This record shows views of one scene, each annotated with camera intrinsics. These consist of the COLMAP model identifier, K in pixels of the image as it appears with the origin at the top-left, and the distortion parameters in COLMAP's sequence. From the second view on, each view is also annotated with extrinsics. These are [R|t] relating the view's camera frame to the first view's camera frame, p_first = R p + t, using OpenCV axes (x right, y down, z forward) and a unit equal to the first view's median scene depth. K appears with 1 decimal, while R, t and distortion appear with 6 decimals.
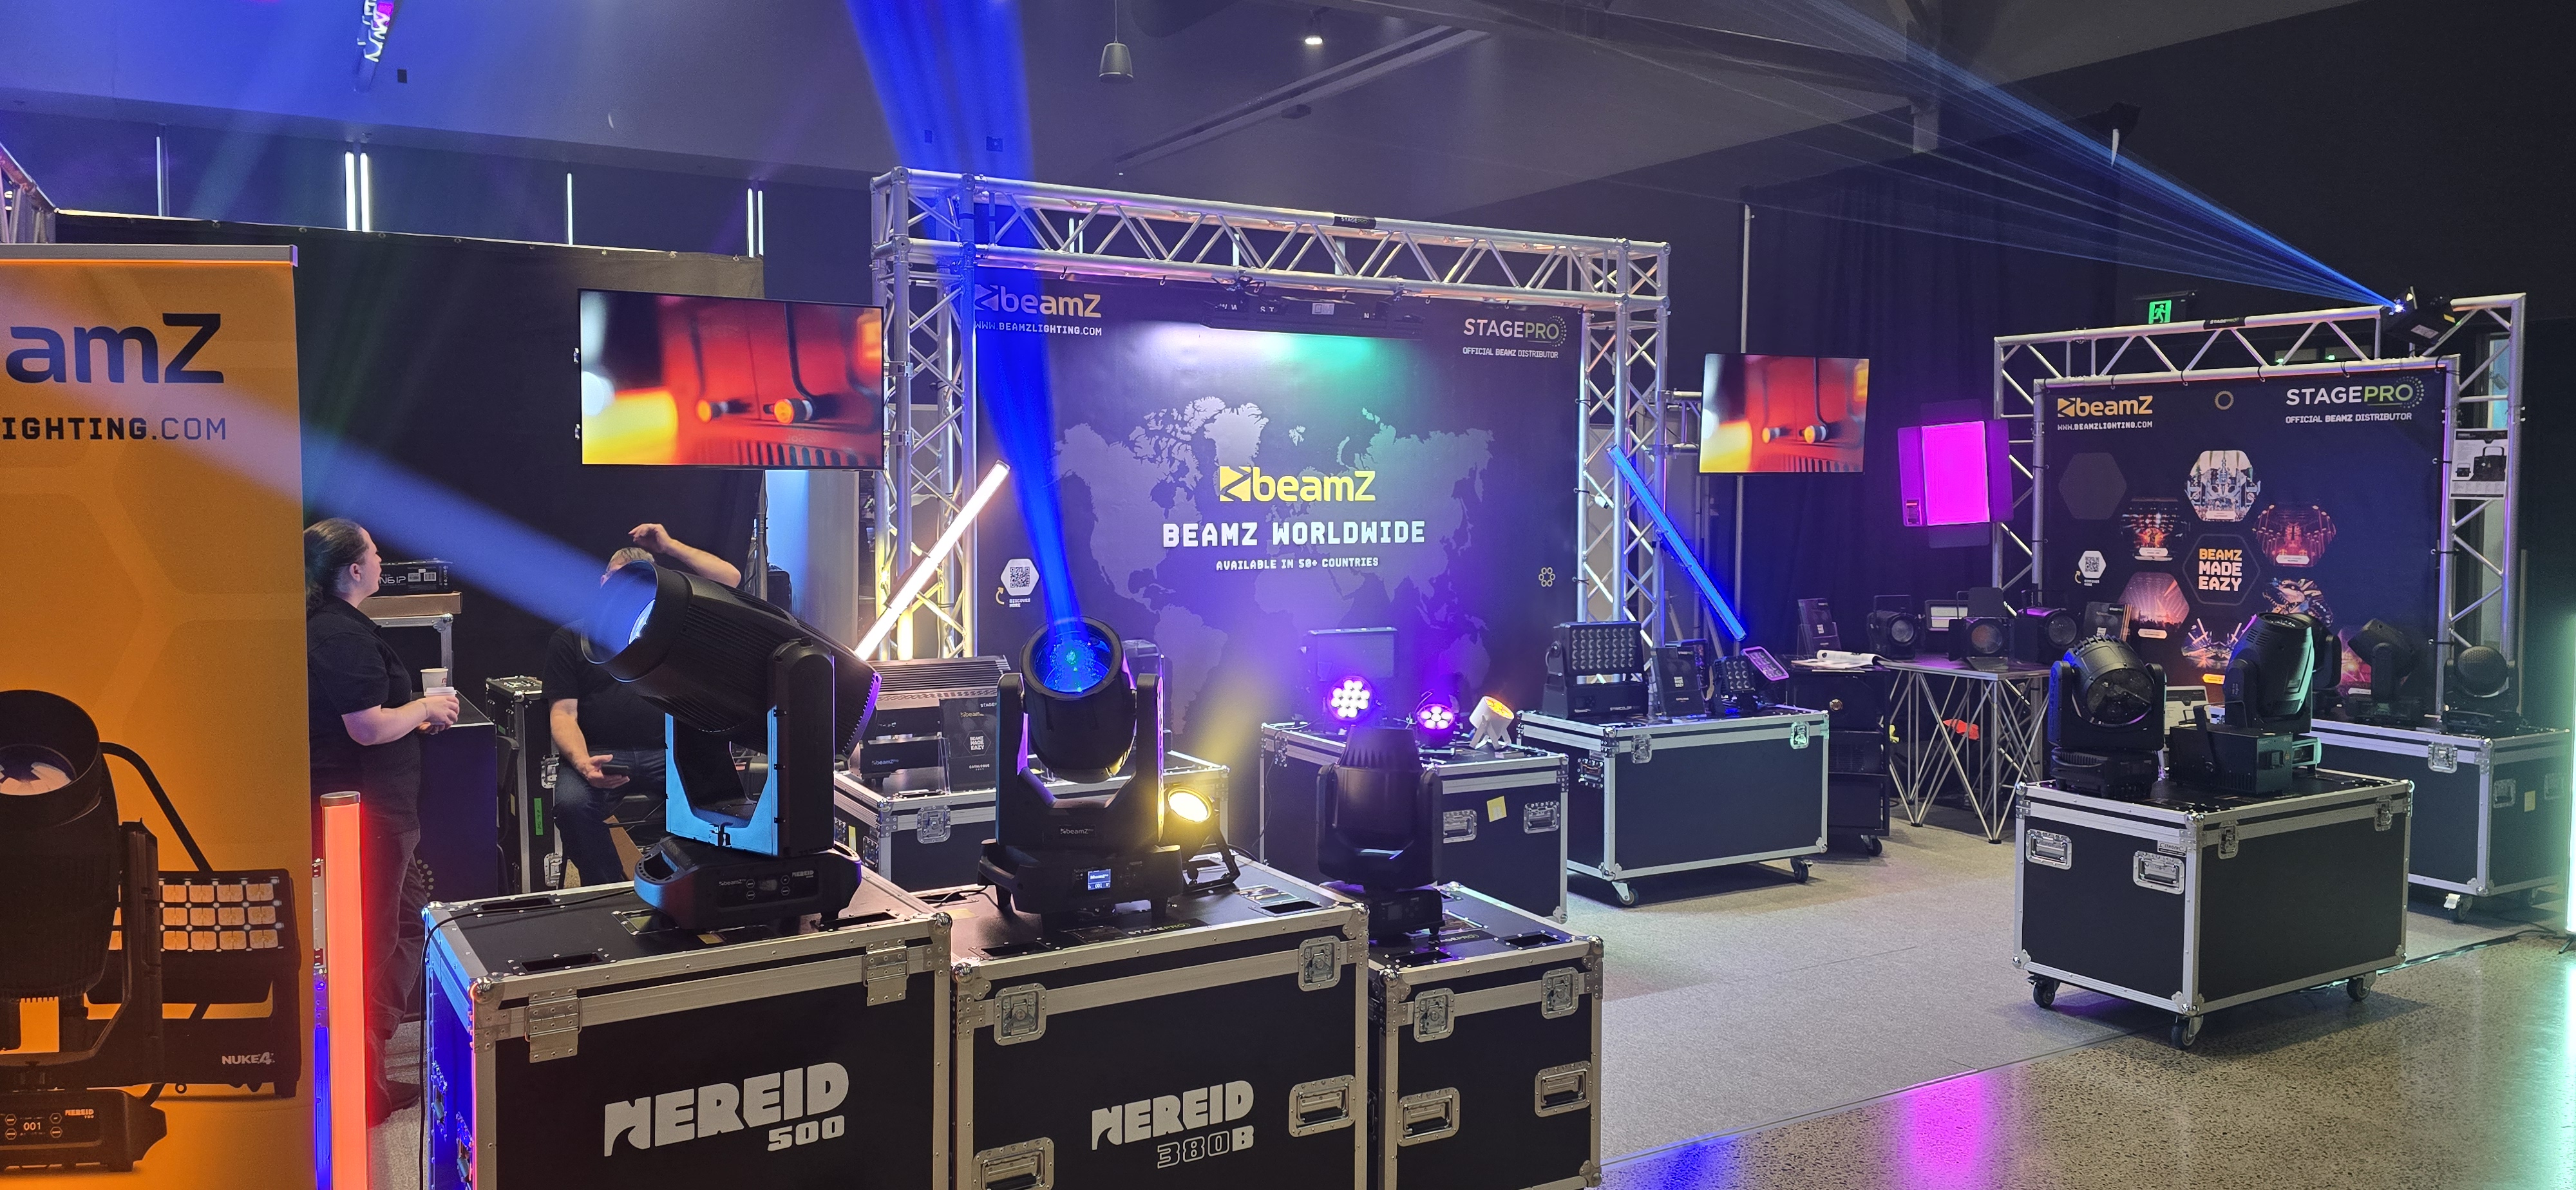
lens RADIAL K [[1704.4, 0, 1250.5], [0, 1704.4, 562.2], [0, 0, 1]] dist [0.071048, -0.065156]
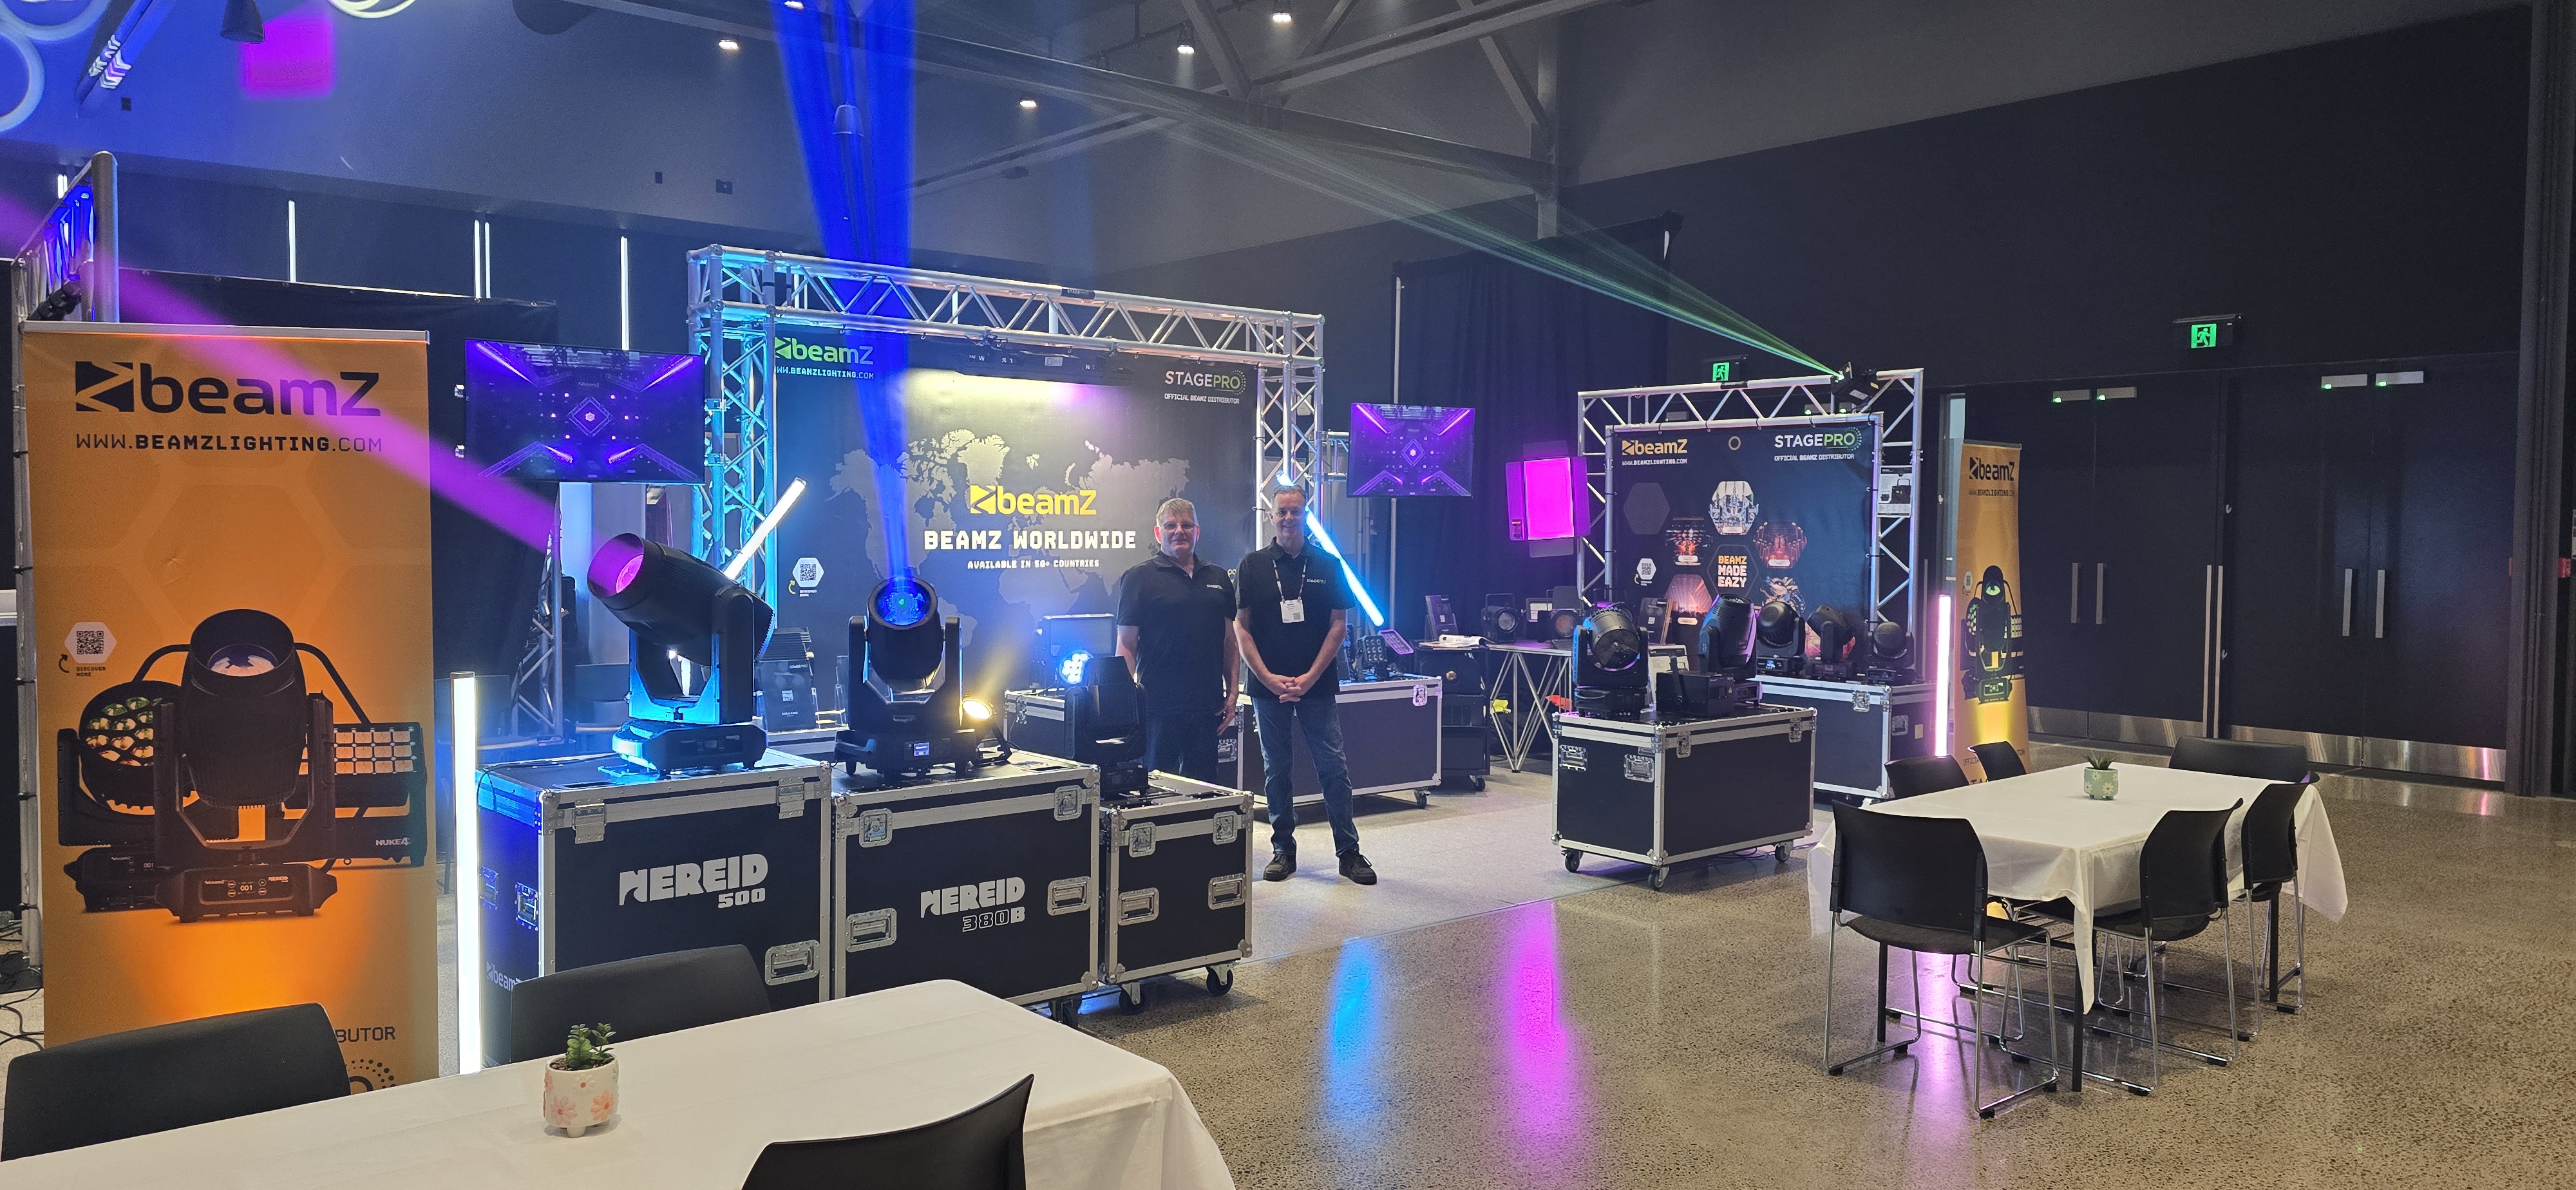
lens RADIAL K [[1704.4, 0, 1267.7], [0, 1704.4, 585.2], [0, 0, 1]] dist [0.071048, -0.065156]
pose [[0.983830, -0.003783, 0.179062, -0.029131], [0.004903, 0.999971, -0.005812, 0.025612], [-0.179035, 0.006596, 0.983821, -0.277292]]
